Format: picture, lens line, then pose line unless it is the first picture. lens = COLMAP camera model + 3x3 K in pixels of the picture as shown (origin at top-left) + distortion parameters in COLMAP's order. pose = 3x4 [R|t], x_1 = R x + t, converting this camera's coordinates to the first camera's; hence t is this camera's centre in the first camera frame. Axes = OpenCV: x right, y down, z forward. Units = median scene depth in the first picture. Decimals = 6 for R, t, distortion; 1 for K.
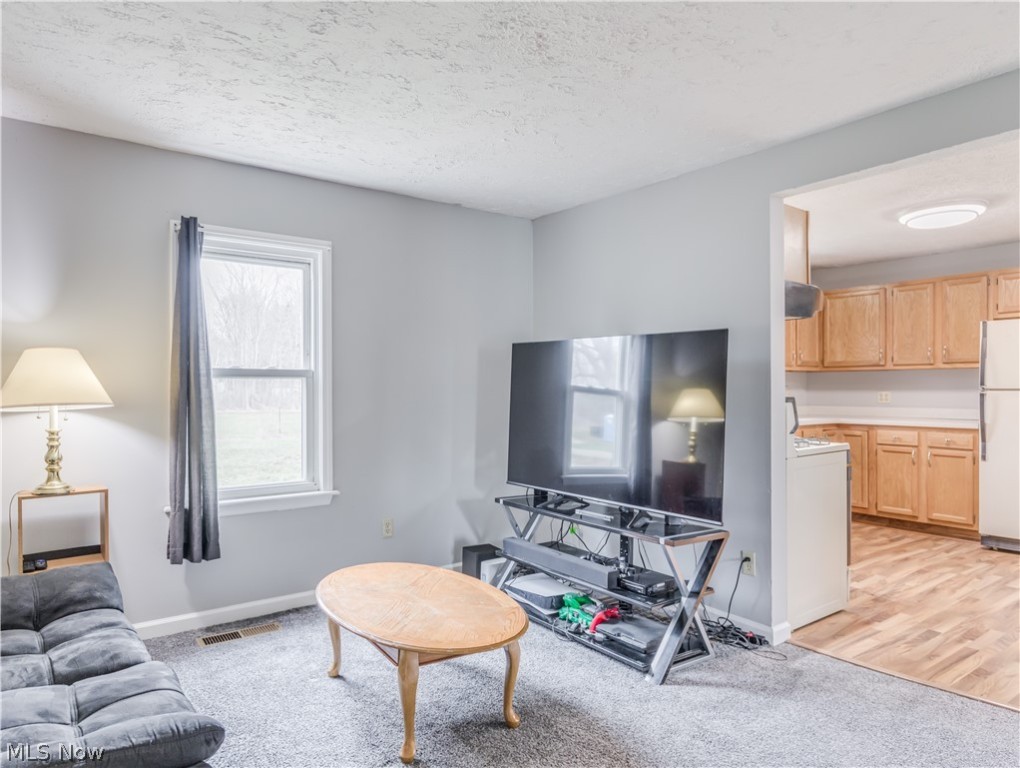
lens RADIAL K [[656.9, 0, 510.0], [0, 656.9, 384.0], [0, 0, 1]] dist [-0.002143, -0.000492]
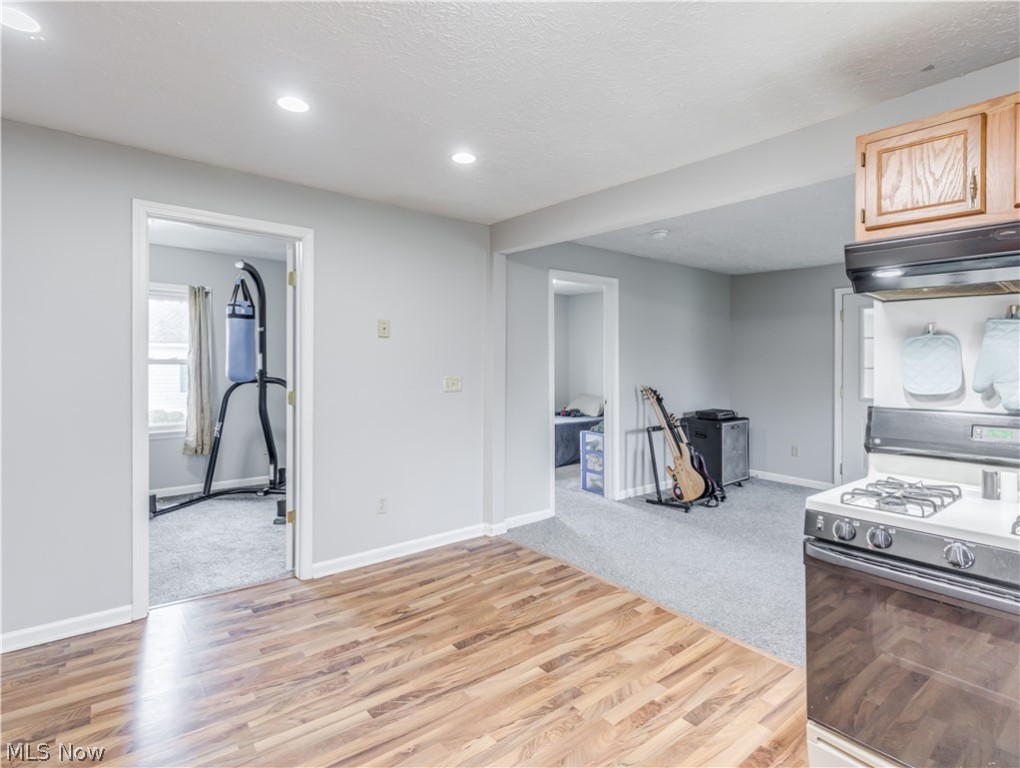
lens RADIAL K [[530.9, 0, 519.5], [0, 530.9, 361.9], [0, 0, 1]] dist [0.005900, 0.000414]
pose [[-0.998659, -0.006378, -0.051367, 0.537173], [-0.005936, 0.999944, -0.008761, -0.016203], [0.051420, -0.008444, -0.998641, 0.981690]]
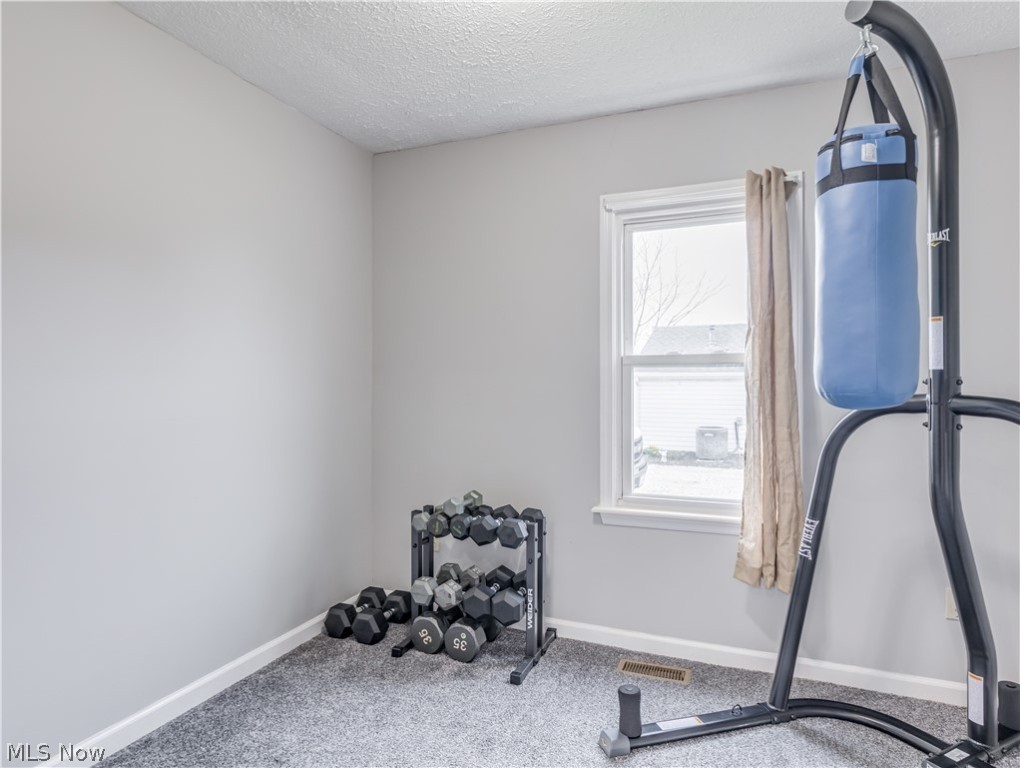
lens RADIAL K [[592.6, 0, 510.7], [0, 592.6, 396.1], [0, 0, 1]] dist [-0.001161, -0.000613]
pose [[-0.518189, -0.011612, 0.855187, 0.797085], [-0.007262, 0.999932, 0.009178, 0.004718], [-0.855235, -0.001455, -0.518238, 0.370006]]
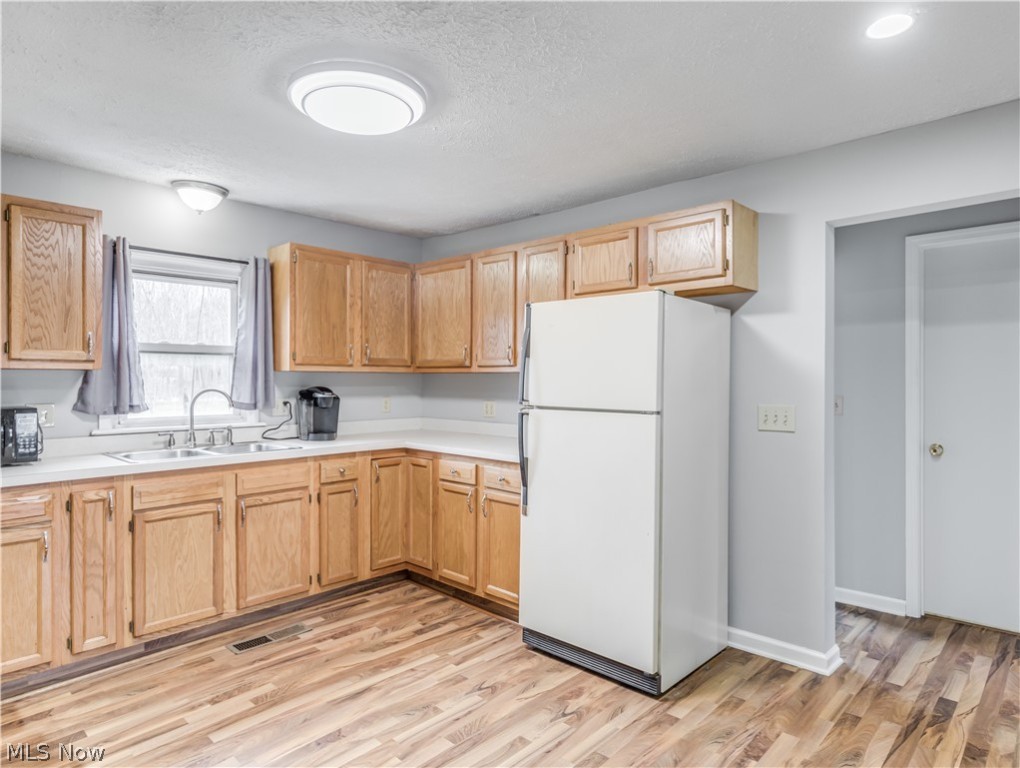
lens RADIAL K [[606.8, 0, 522.8], [0, 606.8, 373.4], [0, 0, 1]] dist [0.002295, 0.000213]
pose [[0.982176, 0.007974, 0.187795, 0.549611], [-0.007587, 0.999967, -0.002779, -0.021276], [-0.187811, 0.001305, 0.982204, 0.364843]]
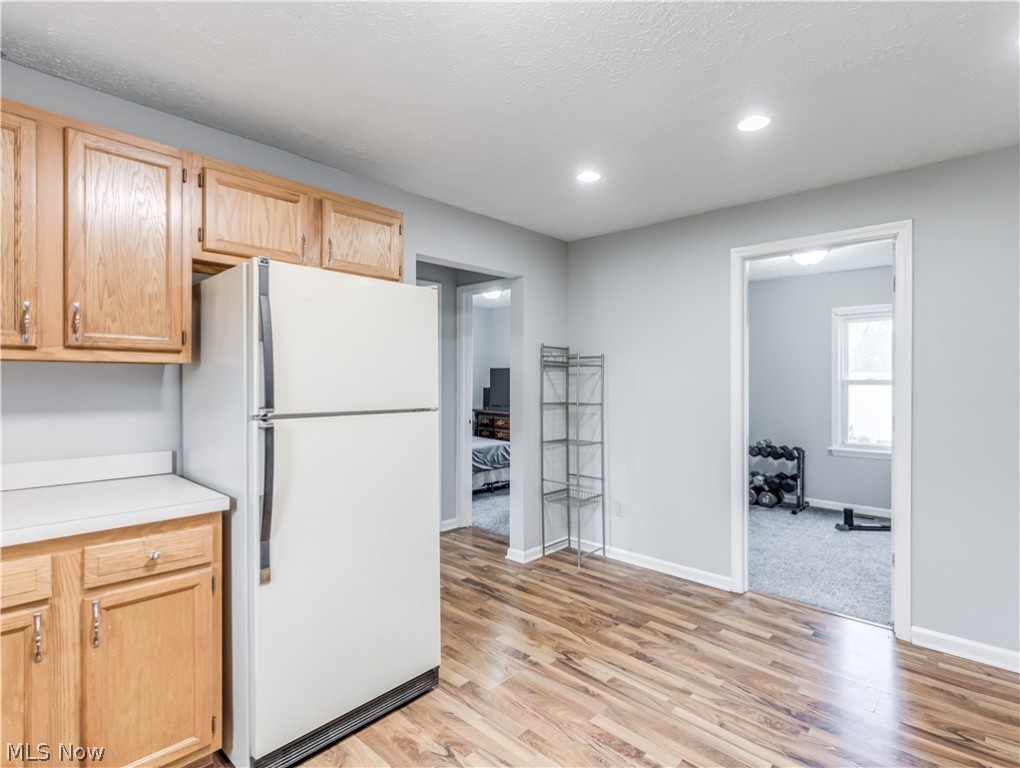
lens RADIAL K [[519.4, 0, 510.0], [0, 519.4, 384.0], [0, 0, 1]] dist [-0.001146, 0.000863]
pose [[-0.179283, -0.002615, 0.983794, 0.327724], [-0.008643, 0.999962, 0.001083, -0.013648], [-0.983760, -0.008309, -0.179298, 0.822164]]
